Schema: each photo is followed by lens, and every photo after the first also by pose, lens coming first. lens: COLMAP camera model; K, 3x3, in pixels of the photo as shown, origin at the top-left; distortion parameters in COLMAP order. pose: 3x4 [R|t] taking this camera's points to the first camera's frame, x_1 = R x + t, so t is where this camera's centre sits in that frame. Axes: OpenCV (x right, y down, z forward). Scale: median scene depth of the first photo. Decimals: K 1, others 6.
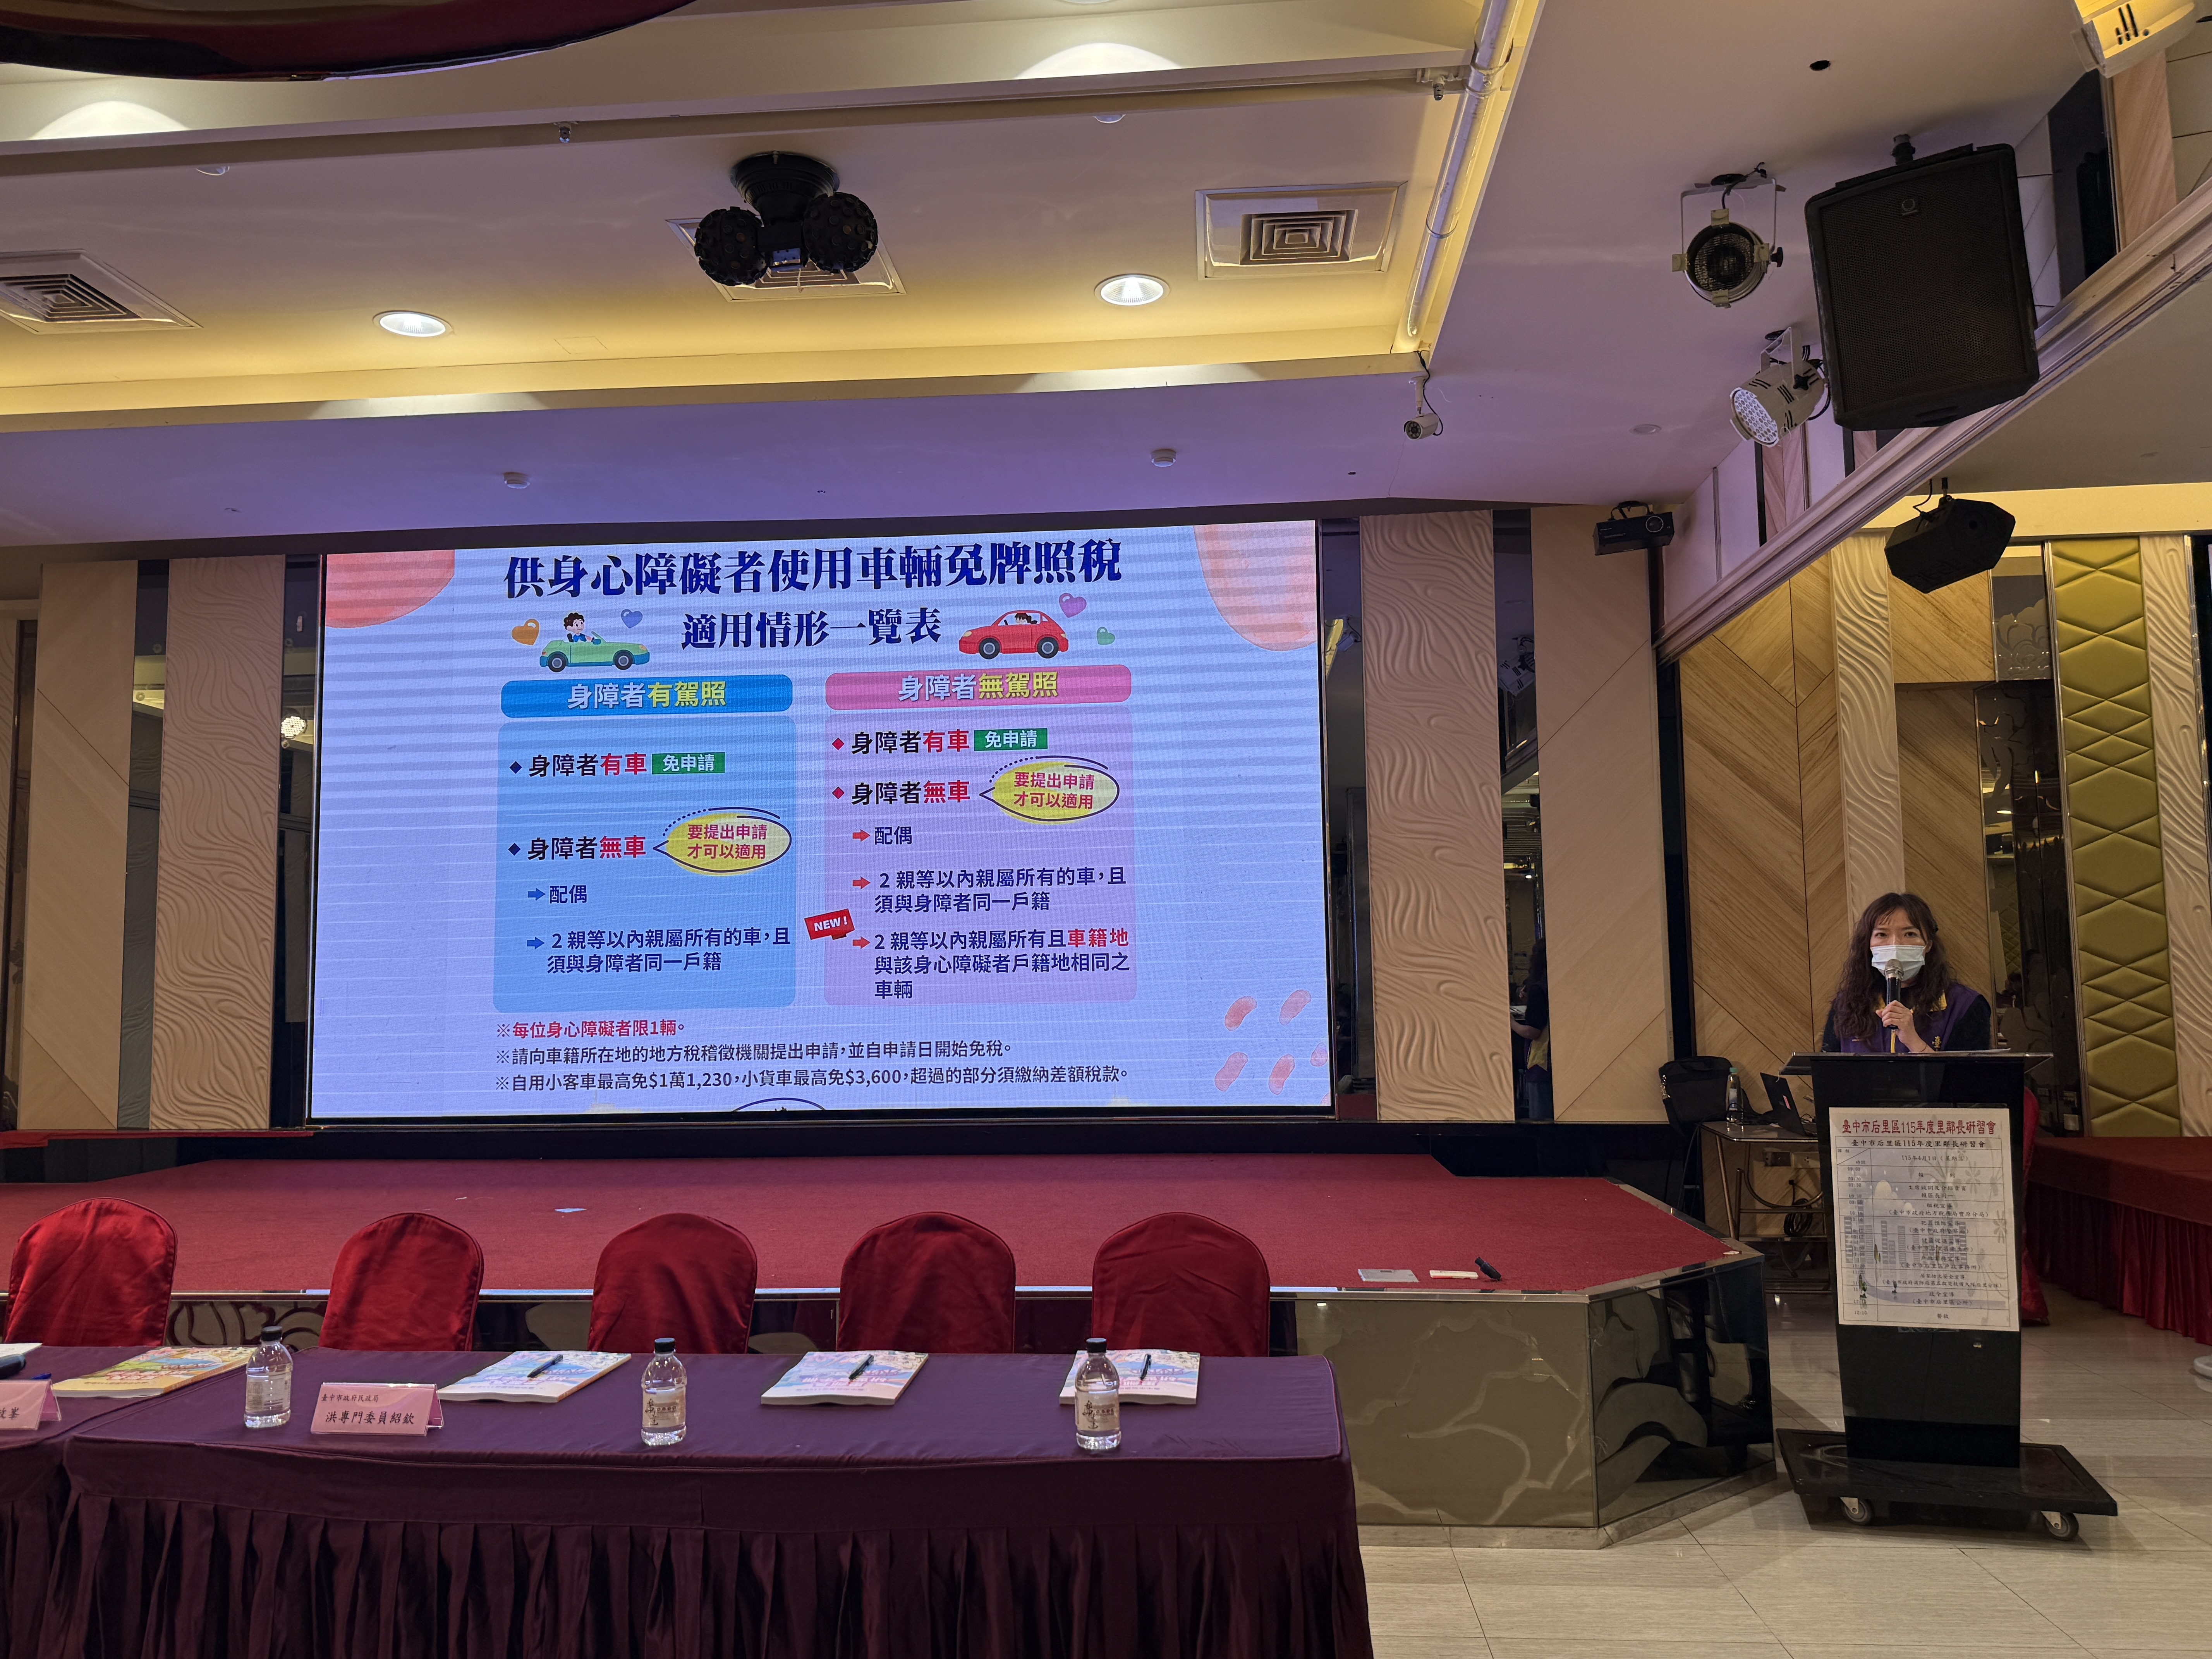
lens RADIAL K [[1627.0, 0, 1106.0], [0, 1627.0, 829.5], [0, 0, 1]] dist [0.122292, -0.191213]
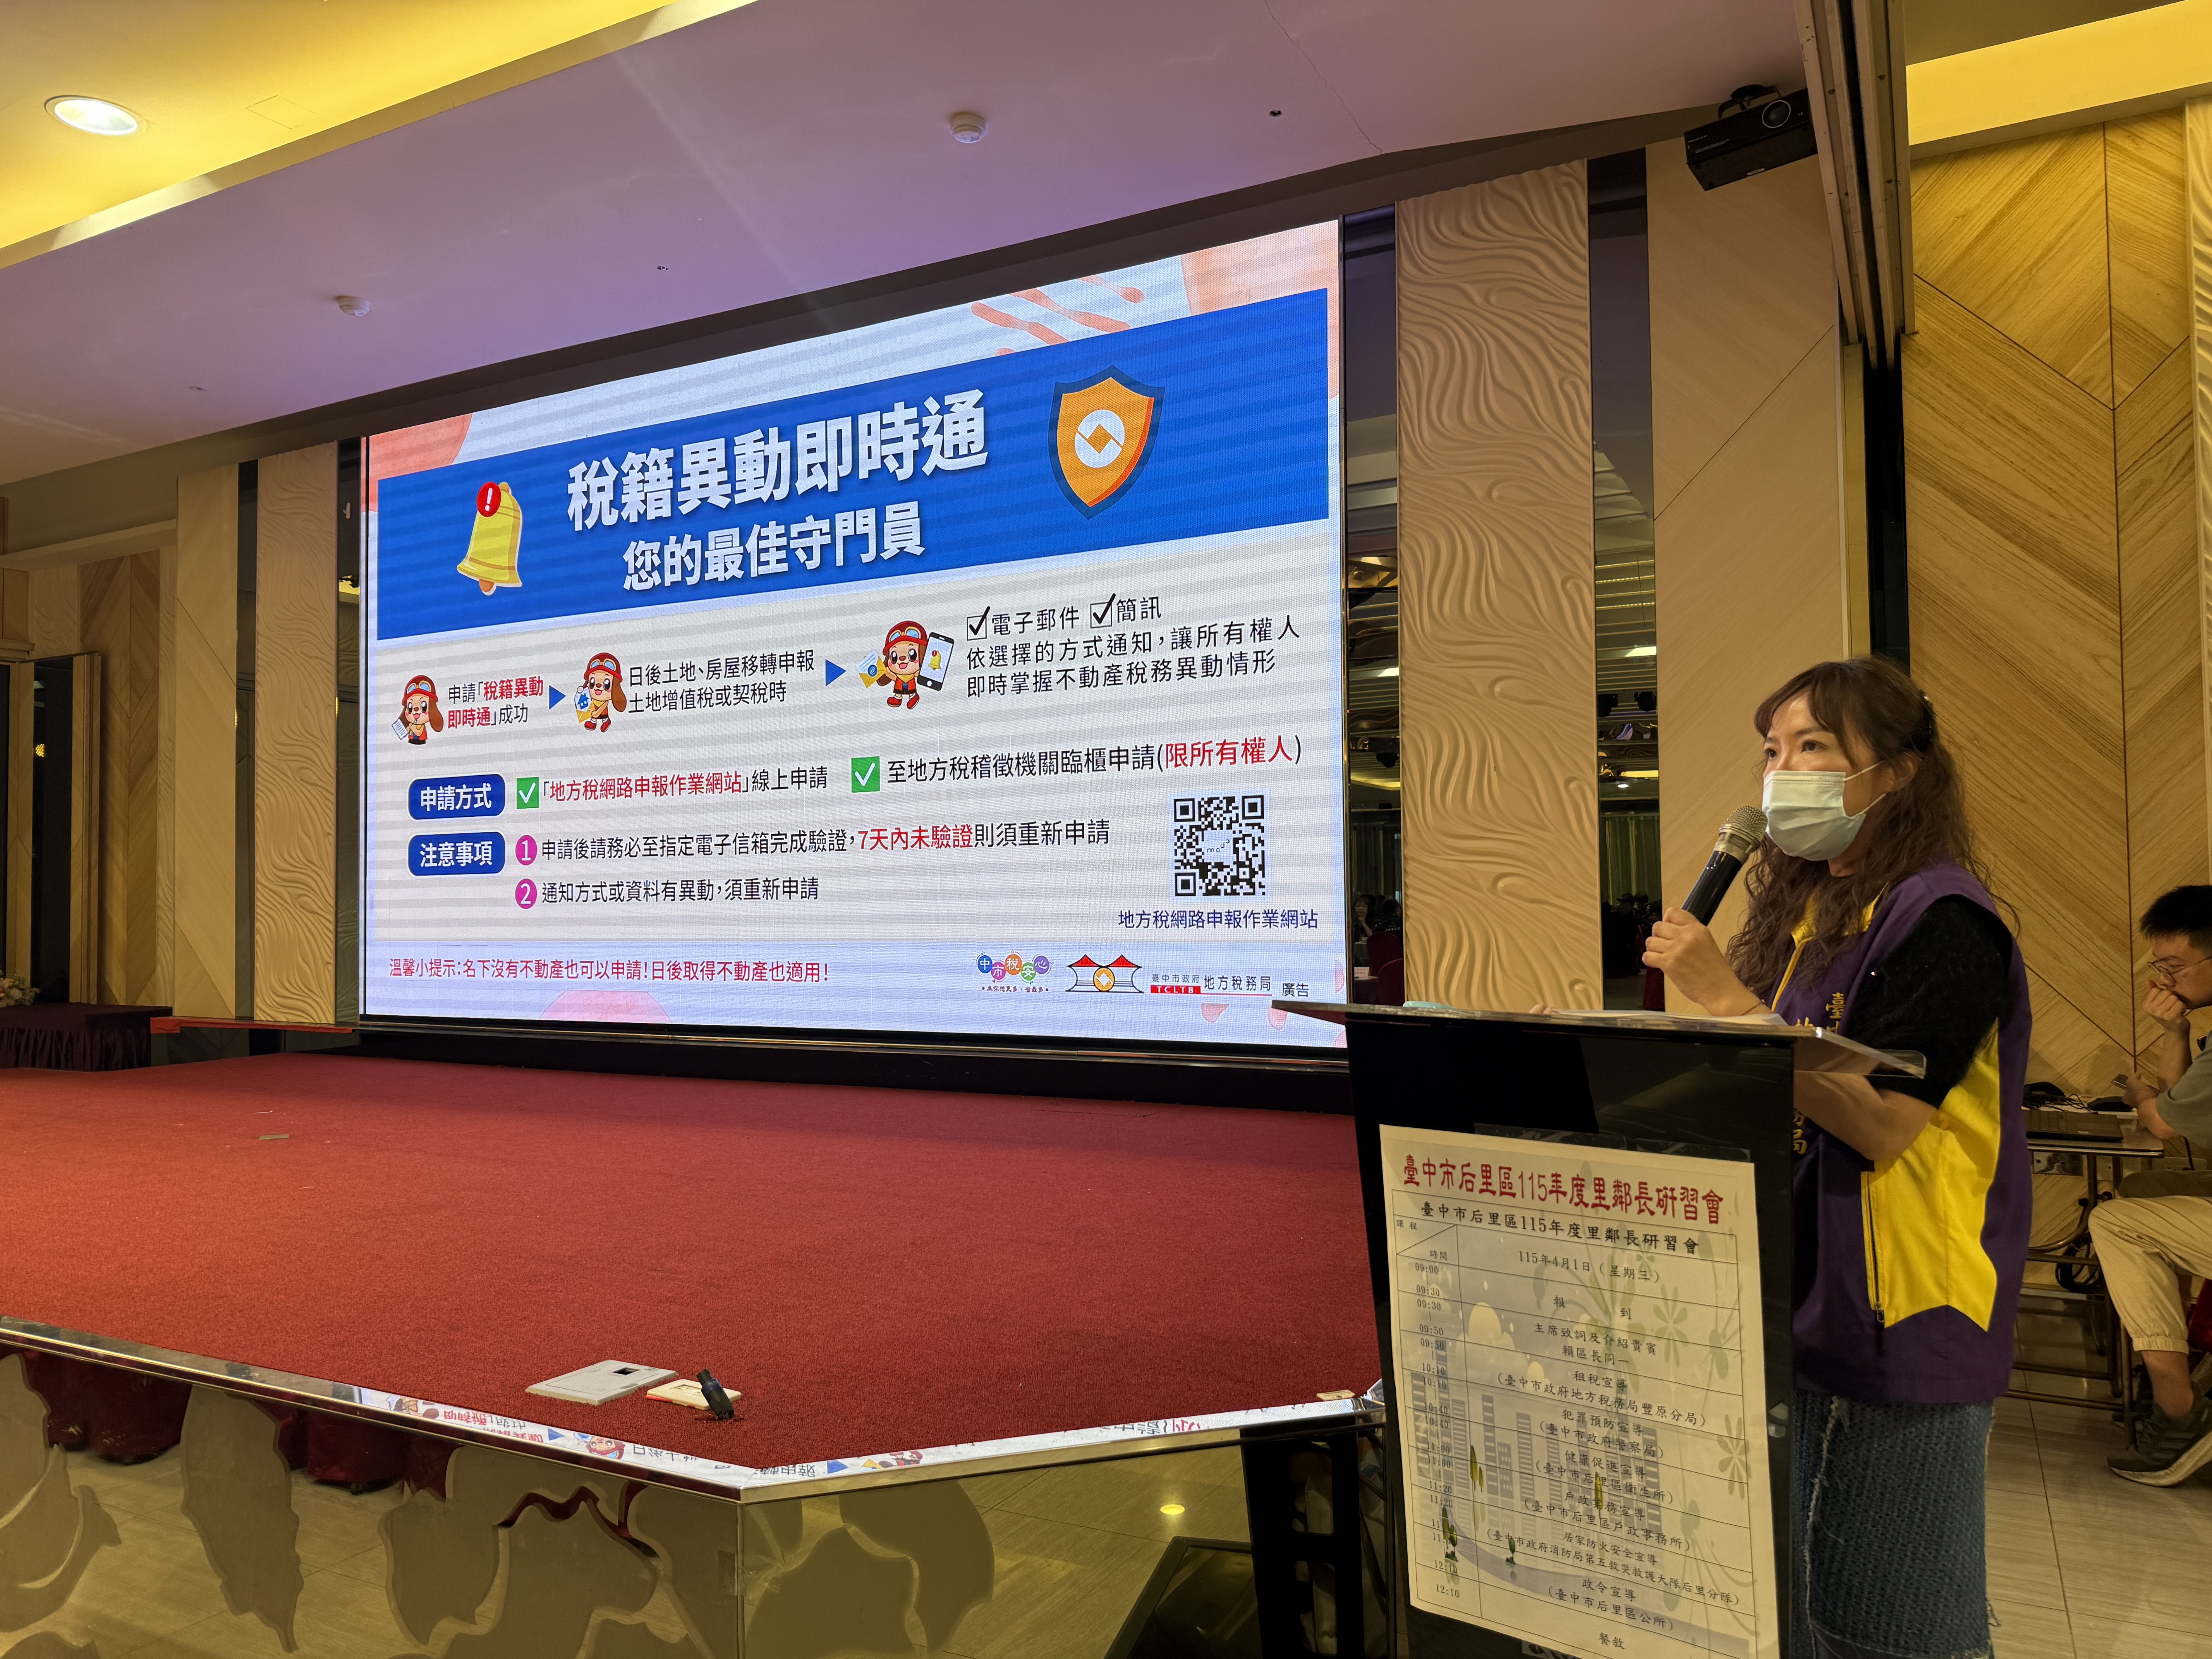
lens RADIAL K [[1561.2, 0, 1113.2], [0, 1561.2, 848.9], [0, 0, 1]] dist [0.003402, -0.004898]
pose [[0.921847, -0.008460, -0.387461, 0.304808], [0.034029, 0.997667, 0.059178, 0.037950], [0.386056, -0.067738, 0.919985, 0.339397]]
